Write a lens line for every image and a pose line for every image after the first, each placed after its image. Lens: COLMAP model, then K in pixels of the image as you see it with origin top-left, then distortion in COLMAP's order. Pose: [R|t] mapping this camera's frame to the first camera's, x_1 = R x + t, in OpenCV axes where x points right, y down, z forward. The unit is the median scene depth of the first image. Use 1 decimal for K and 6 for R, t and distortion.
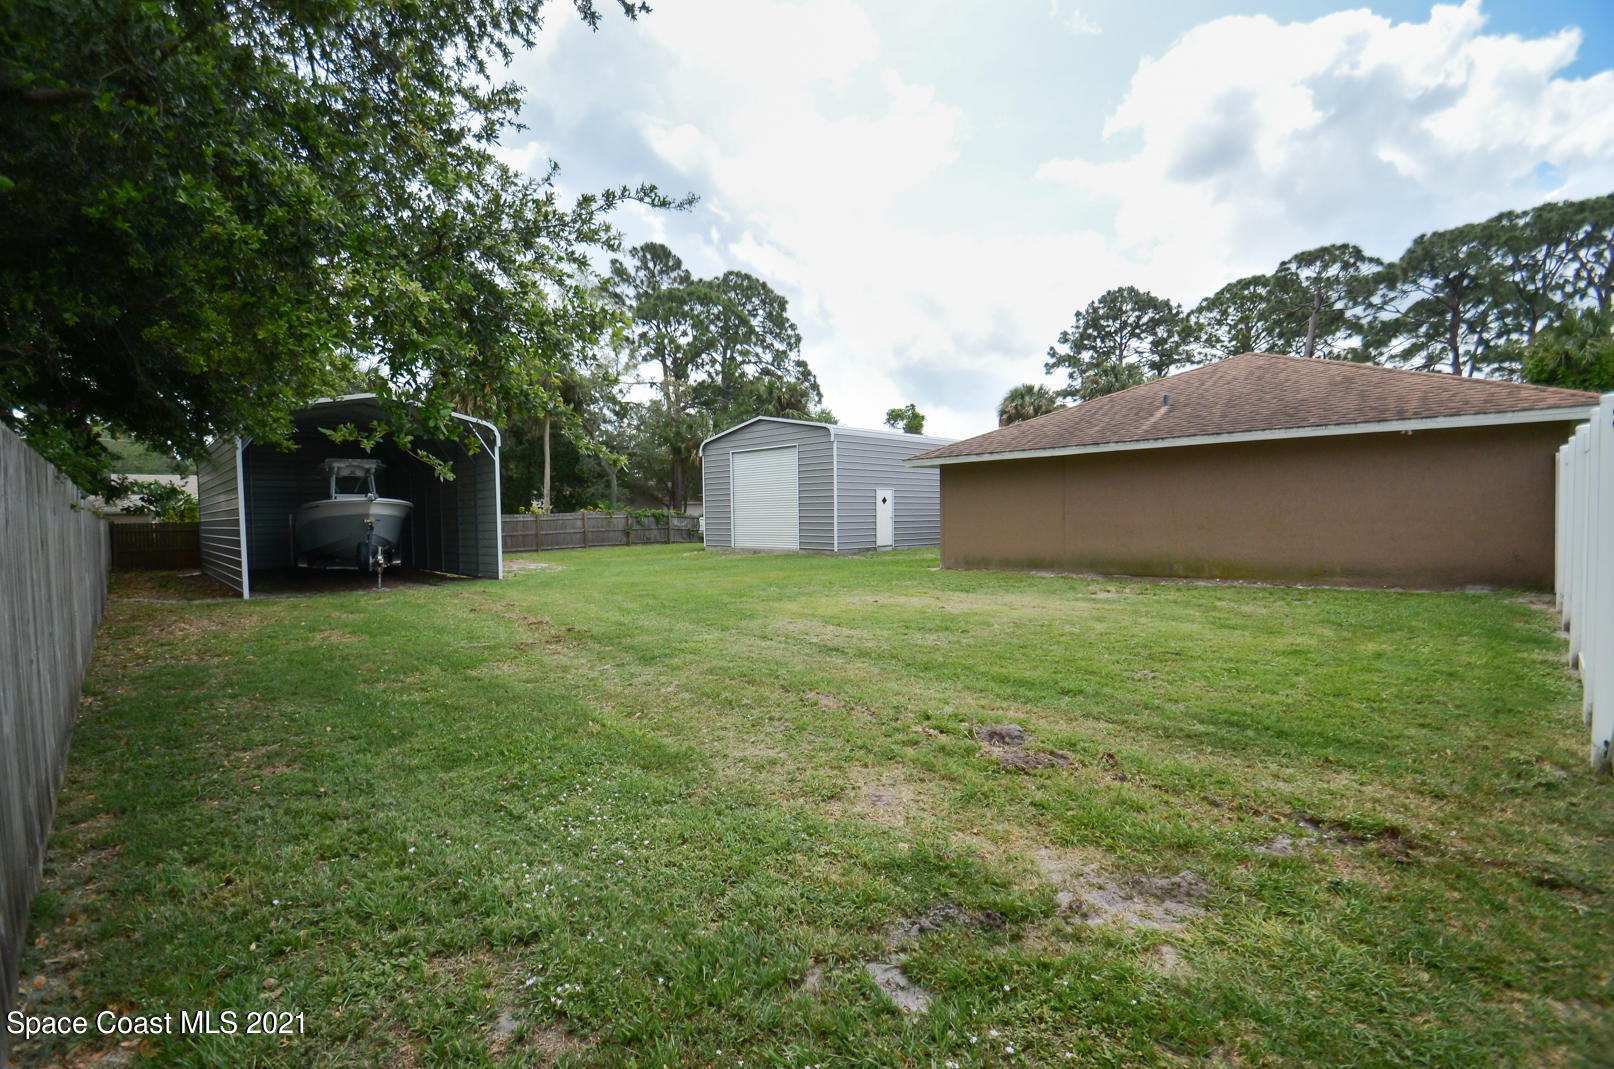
lens RADIAL K [[709.7, 0, 803.5], [0, 709.7, 541.9], [0, 0, 1]] dist [-0.016585, -0.000544]
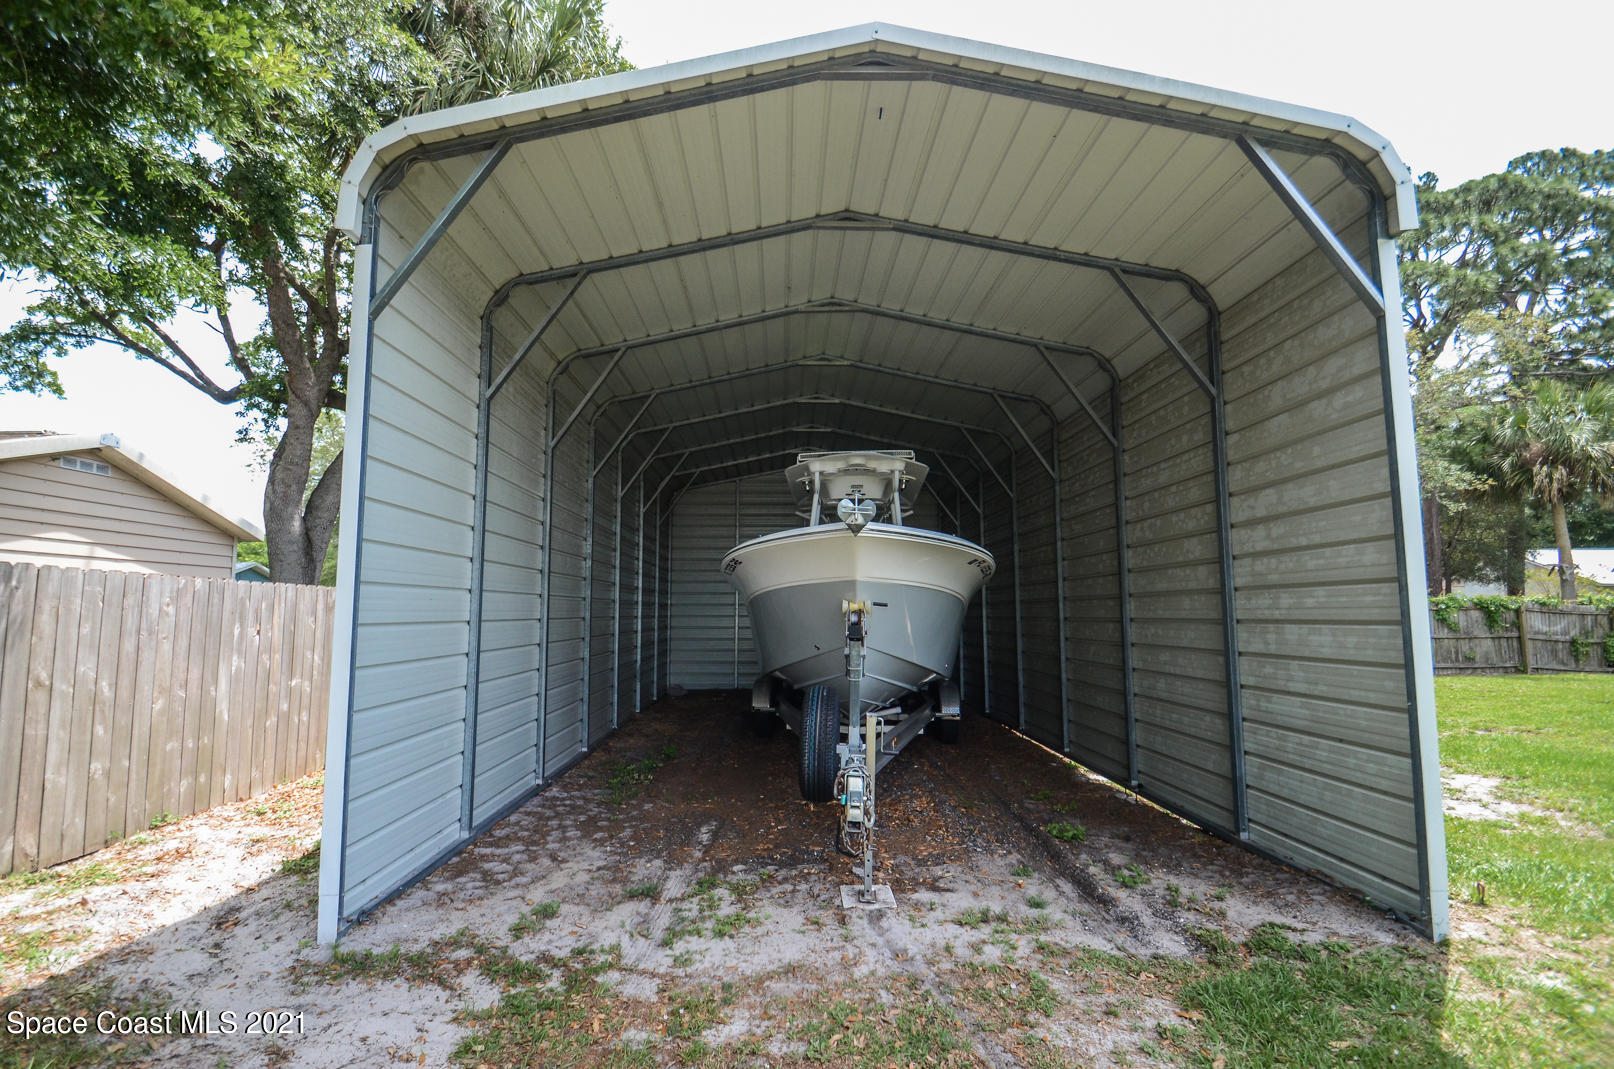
lens RADIAL K [[709.7, 0, 802.9], [0, 709.7, 541.8], [0, 0, 1]] dist [-0.016585, -0.000544]
pose [[0.738323, -0.043563, -0.673039, -0.403234], [-0.041449, 0.993095, -0.109748, -0.021409], [0.673173, 0.108927, 0.731419, 0.711244]]
